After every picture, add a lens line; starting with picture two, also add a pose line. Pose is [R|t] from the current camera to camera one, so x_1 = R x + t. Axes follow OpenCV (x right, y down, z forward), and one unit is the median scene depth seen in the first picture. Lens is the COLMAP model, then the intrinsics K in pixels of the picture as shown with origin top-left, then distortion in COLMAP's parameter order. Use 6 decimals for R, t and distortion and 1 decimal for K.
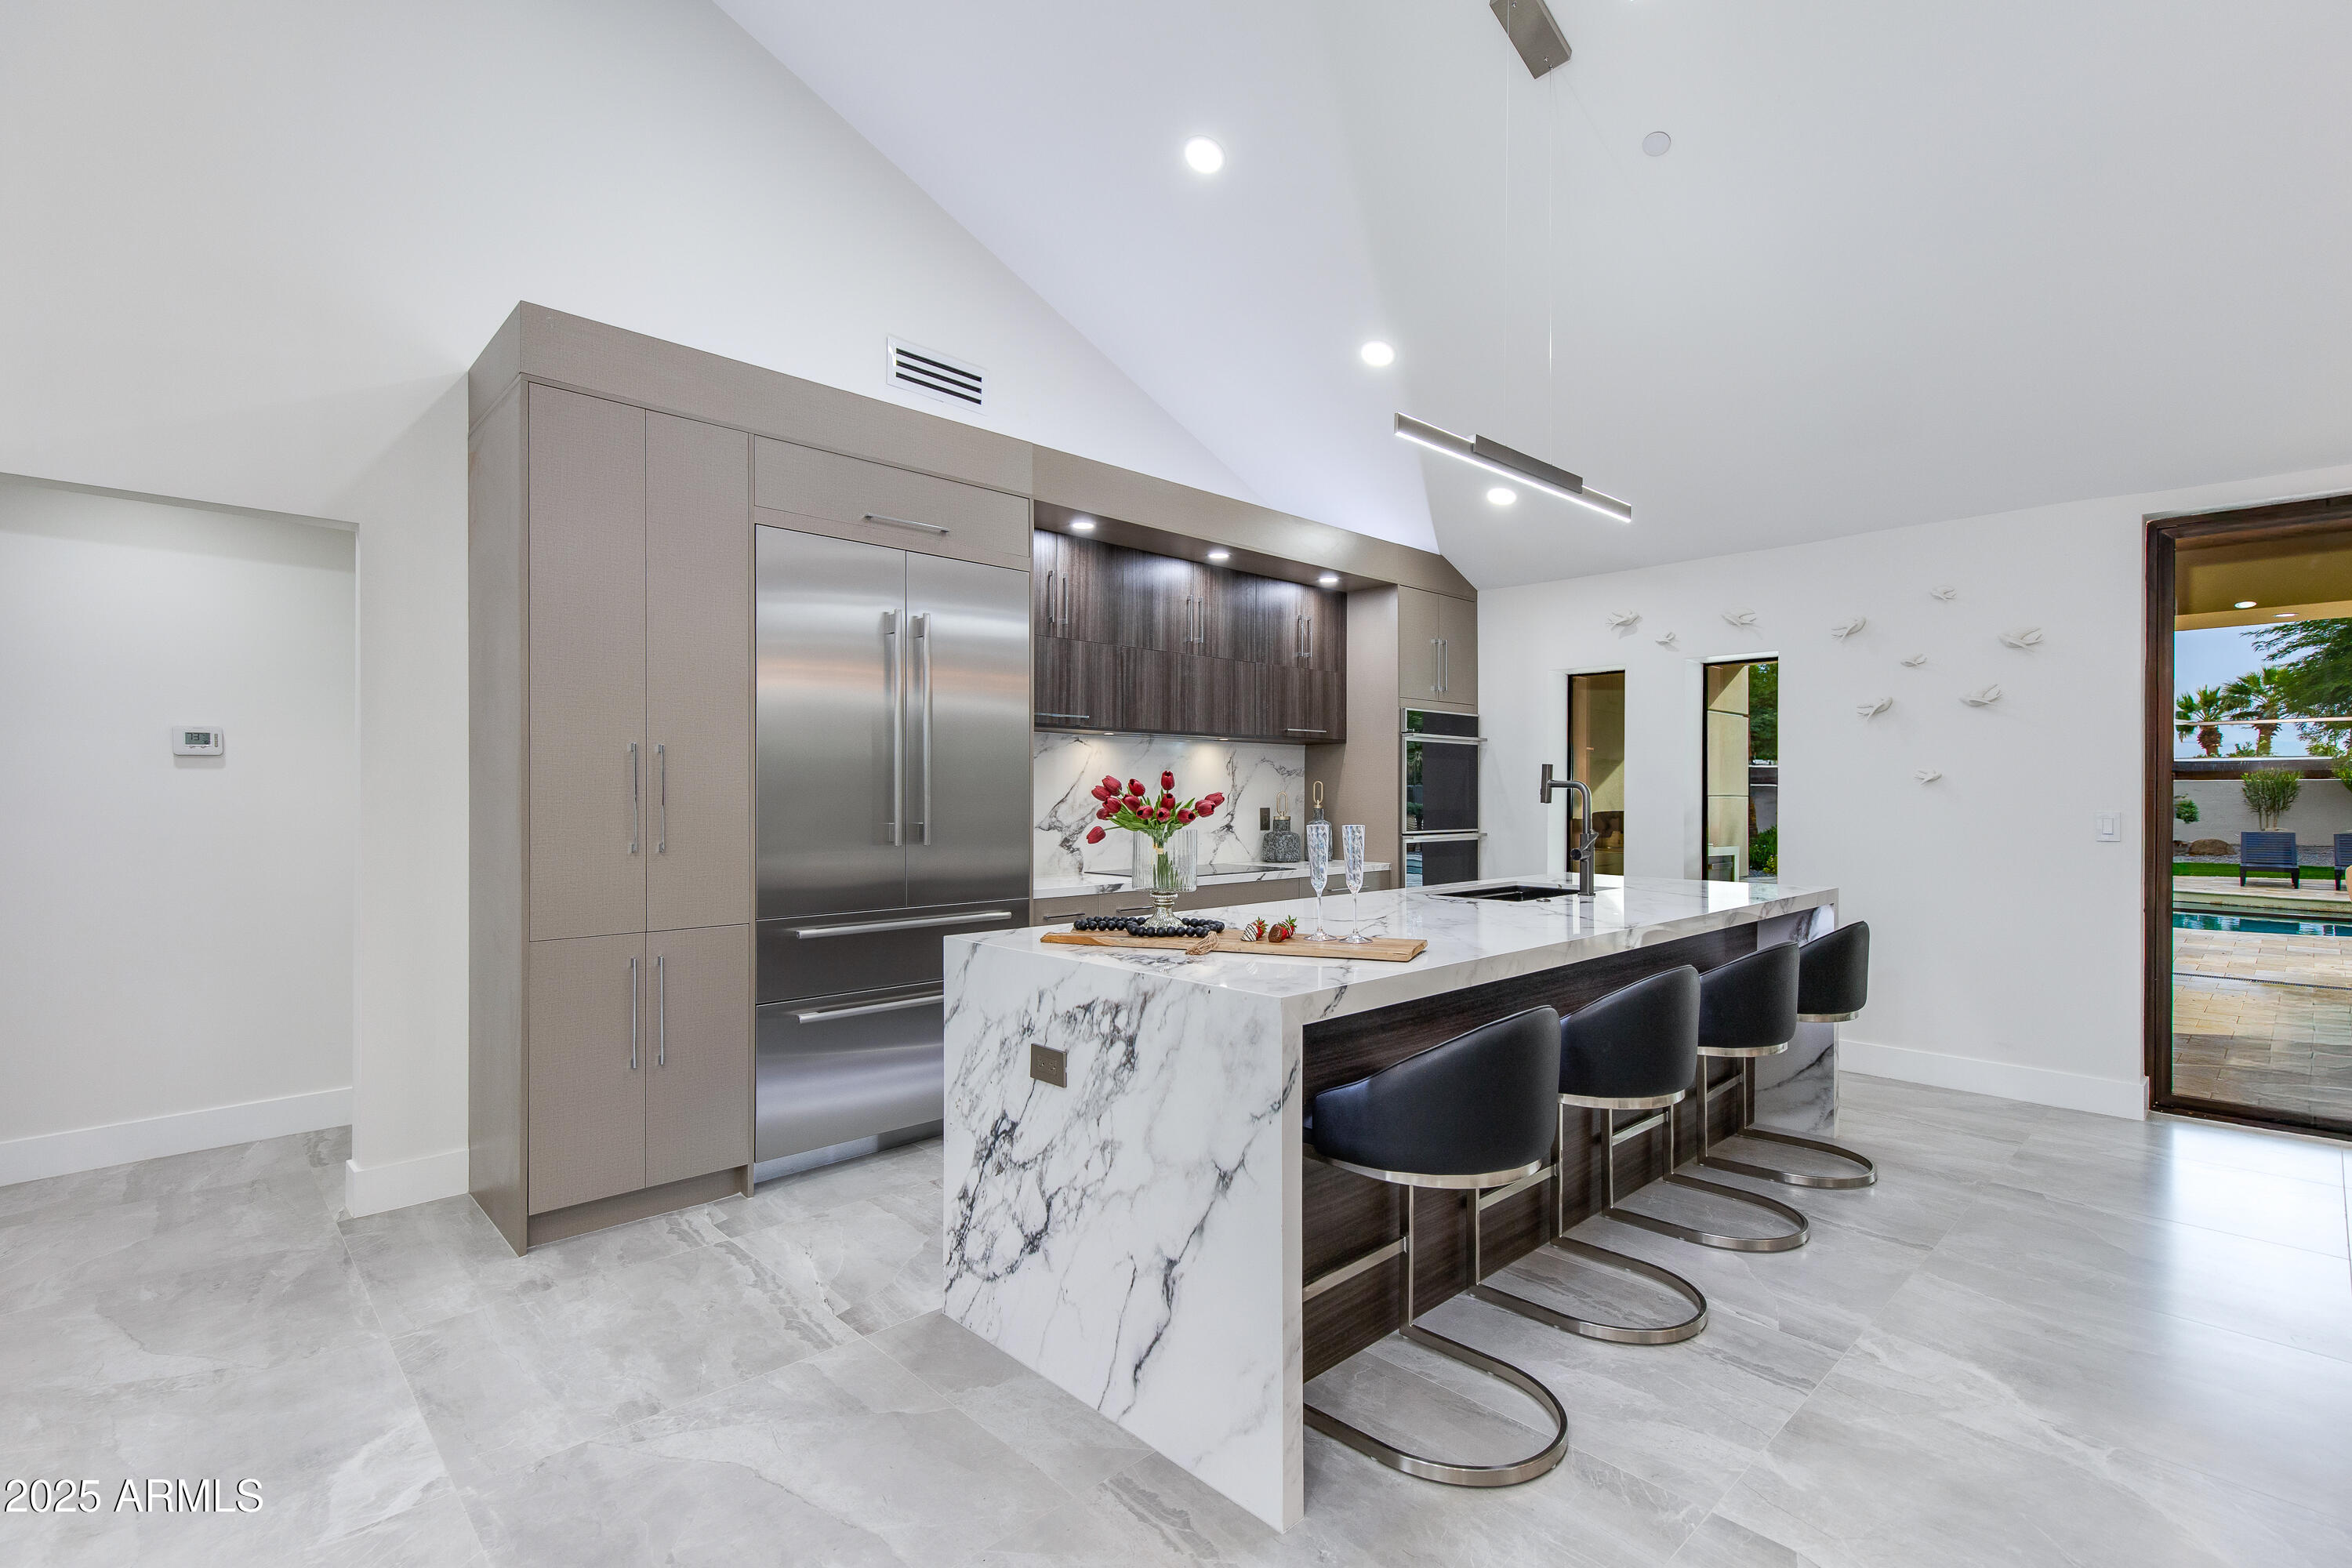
lens RADIAL K [[1077.7, 0, 1173.5], [0, 1077.7, 796.2], [0, 0, 1]] dist [0.011196, 0.000178]
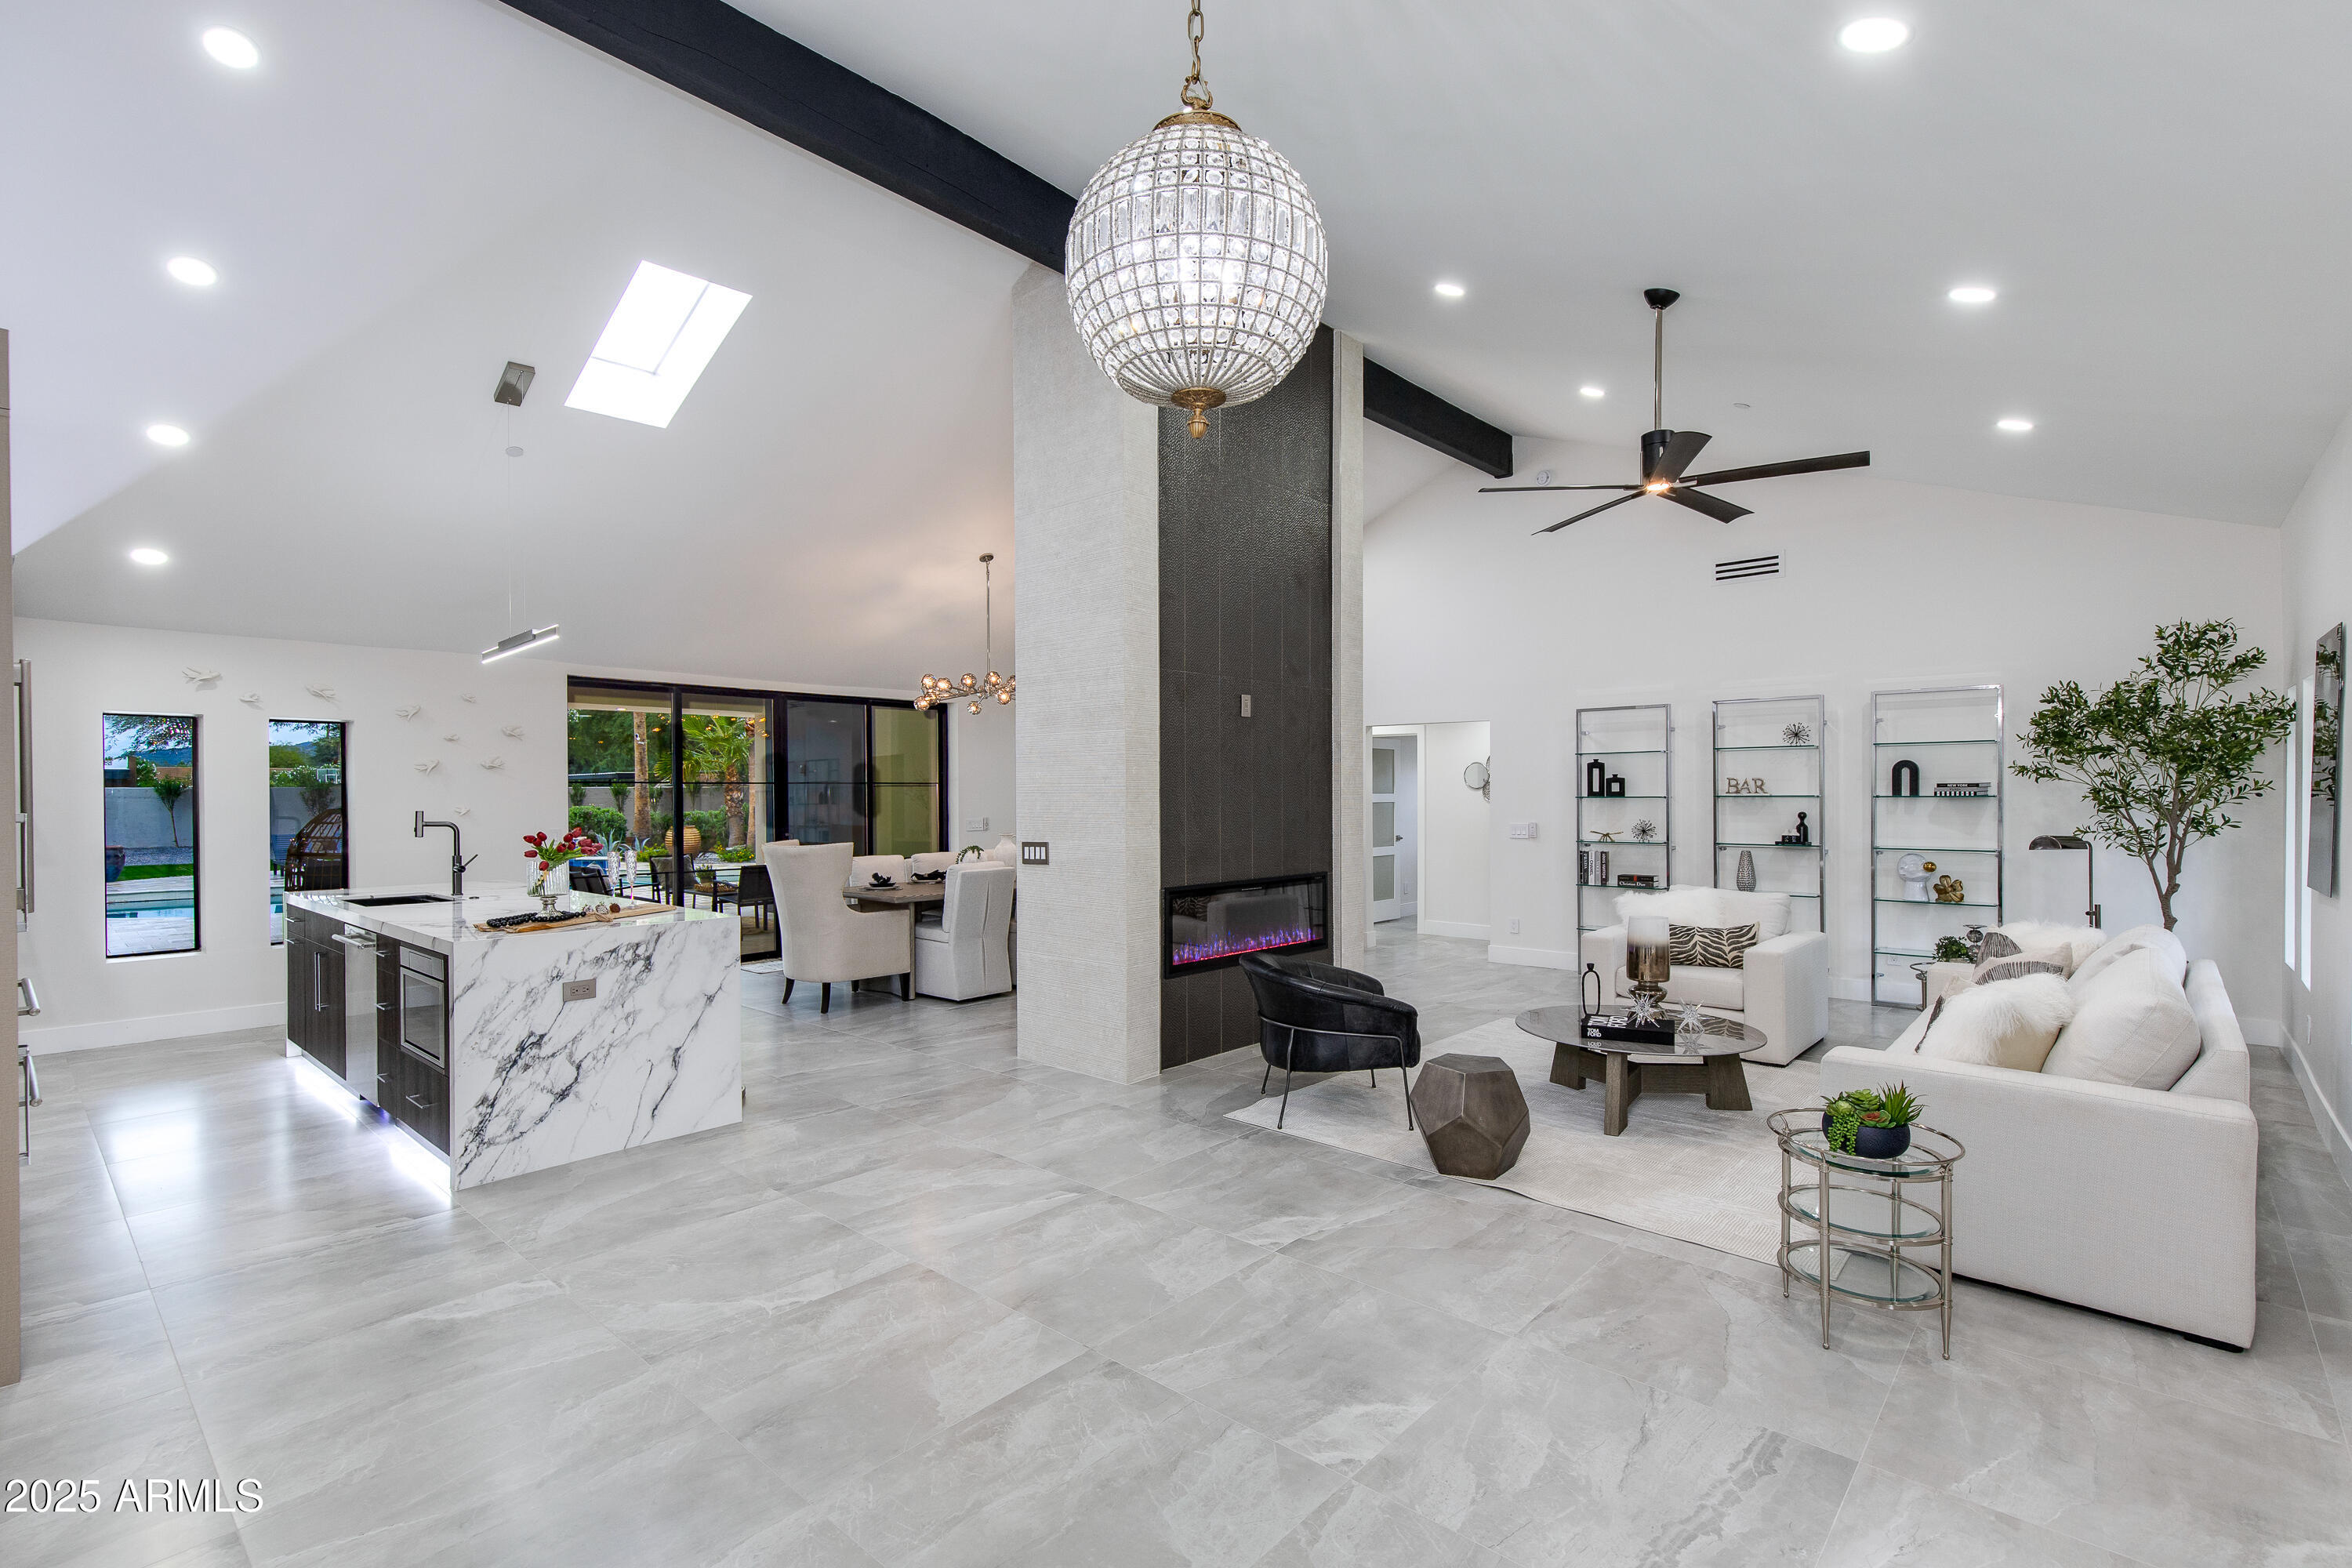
lens RADIAL K [[1077.7, 0, 1187.4], [0, 1077.7, 785.8], [0, 0, 1]] dist [0.011196, 0.000178]
pose [[-0.085204, 0.002538, 0.996360, -0.916715], [0.006085, 0.999979, -0.002027, -0.040577], [-0.996345, 0.005890, -0.085217, 0.053078]]
